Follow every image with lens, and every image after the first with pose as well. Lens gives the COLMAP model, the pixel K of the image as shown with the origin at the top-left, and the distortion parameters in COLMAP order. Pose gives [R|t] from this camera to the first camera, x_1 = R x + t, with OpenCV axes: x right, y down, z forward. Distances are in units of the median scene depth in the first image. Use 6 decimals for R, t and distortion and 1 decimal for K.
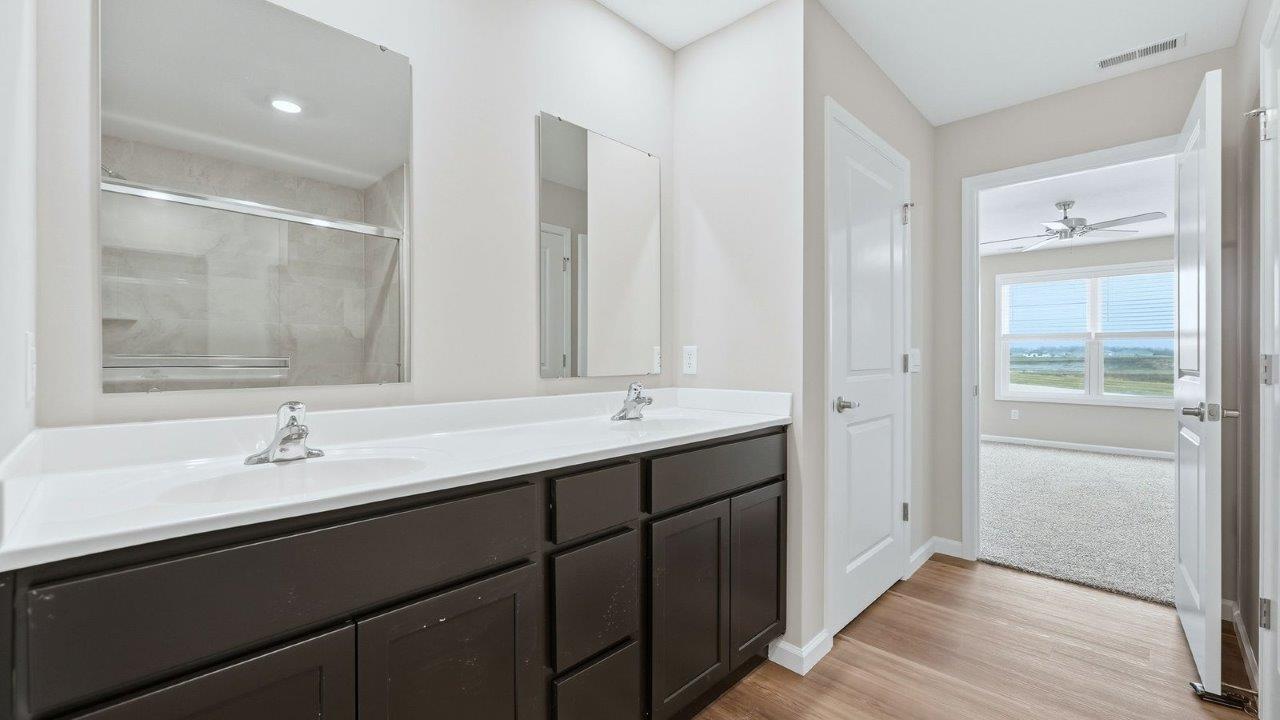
lens RADIAL K [[518.0, 0, 638.7], [0, 518.0, 360.3], [0, 0, 1]] dist [0.000861, 0.000105]
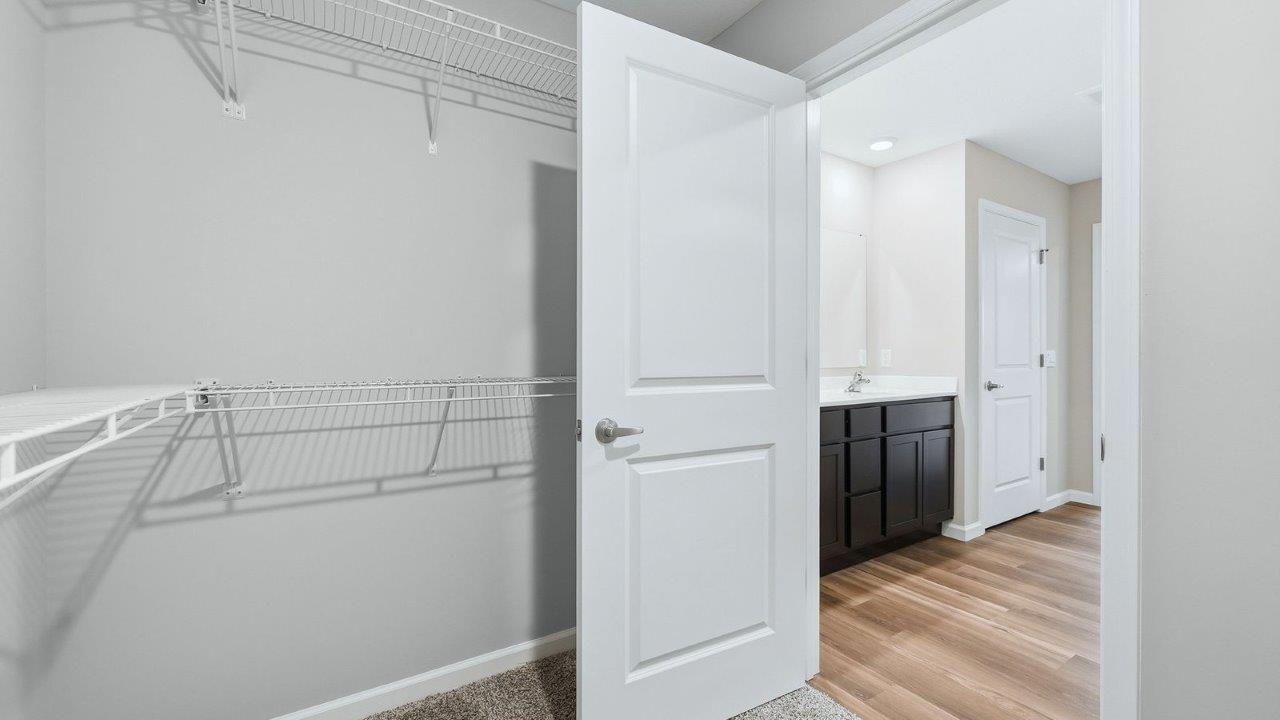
lens RADIAL K [[506.3, 0, 640.2], [0, 506.3, 353.7], [0, 0, 1]] dist [0.000319, 0.000000]
pose [[0.971867, -0.000622, -0.235532, -0.319999], [-0.000832, 0.999981, -0.006076, -0.005056], [0.235531, 0.006101, 0.971848, -0.849395]]
